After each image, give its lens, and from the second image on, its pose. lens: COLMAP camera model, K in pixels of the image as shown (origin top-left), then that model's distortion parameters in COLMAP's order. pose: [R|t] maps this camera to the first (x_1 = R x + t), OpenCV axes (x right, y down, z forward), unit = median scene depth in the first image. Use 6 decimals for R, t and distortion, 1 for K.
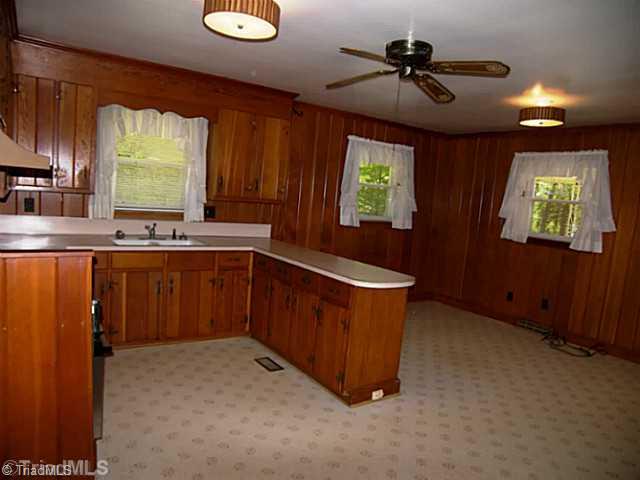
lens RADIAL K [[450.7, 0, 318.4], [0, 450.7, 244.7], [0, 0, 1]] dist [-0.154206, 0.110439]
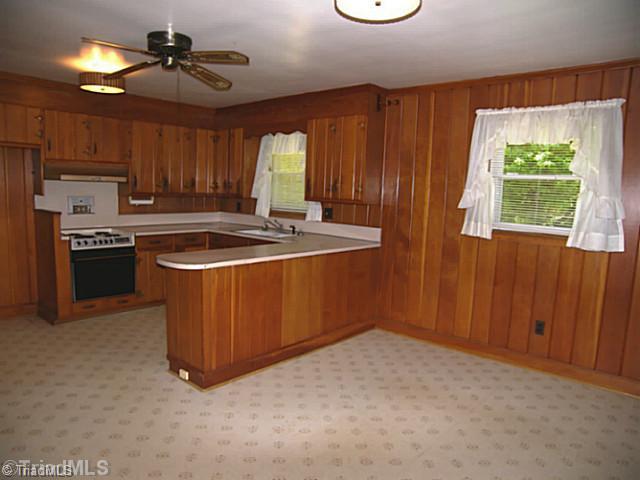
lens RADIAL K [[445.3, 0, 320.0], [0, 445.3, 240.0], [0, 0, 1]] dist [-0.062910, 0.000476]
pose [[0.242136, 0.035525, -0.969592, 0.912358], [-0.124796, 0.992169, 0.005187, -0.011970], [0.962183, 0.119746, 0.244673, 0.781746]]
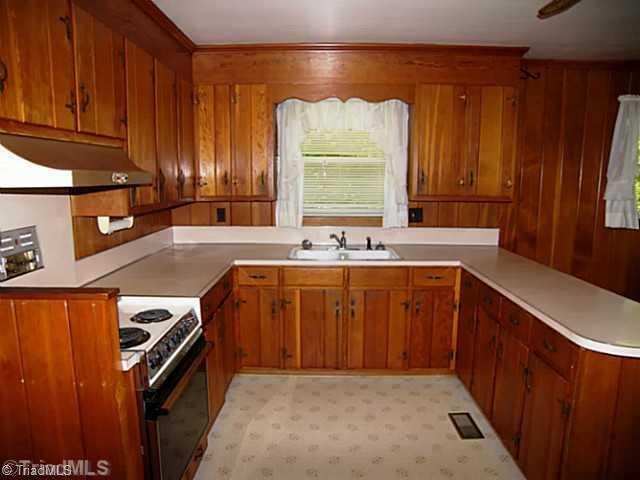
lens RADIAL K [[450.7, 0, 318.4], [0, 450.7, 244.7], [0, 0, 1]] dist [-0.154206, 0.110439]
pose [[0.816378, 0.006509, -0.577481, 0.090590], [0.001087, 0.999917, 0.012808, -0.032641], [0.577516, -0.011084, 0.816304, 0.253597]]
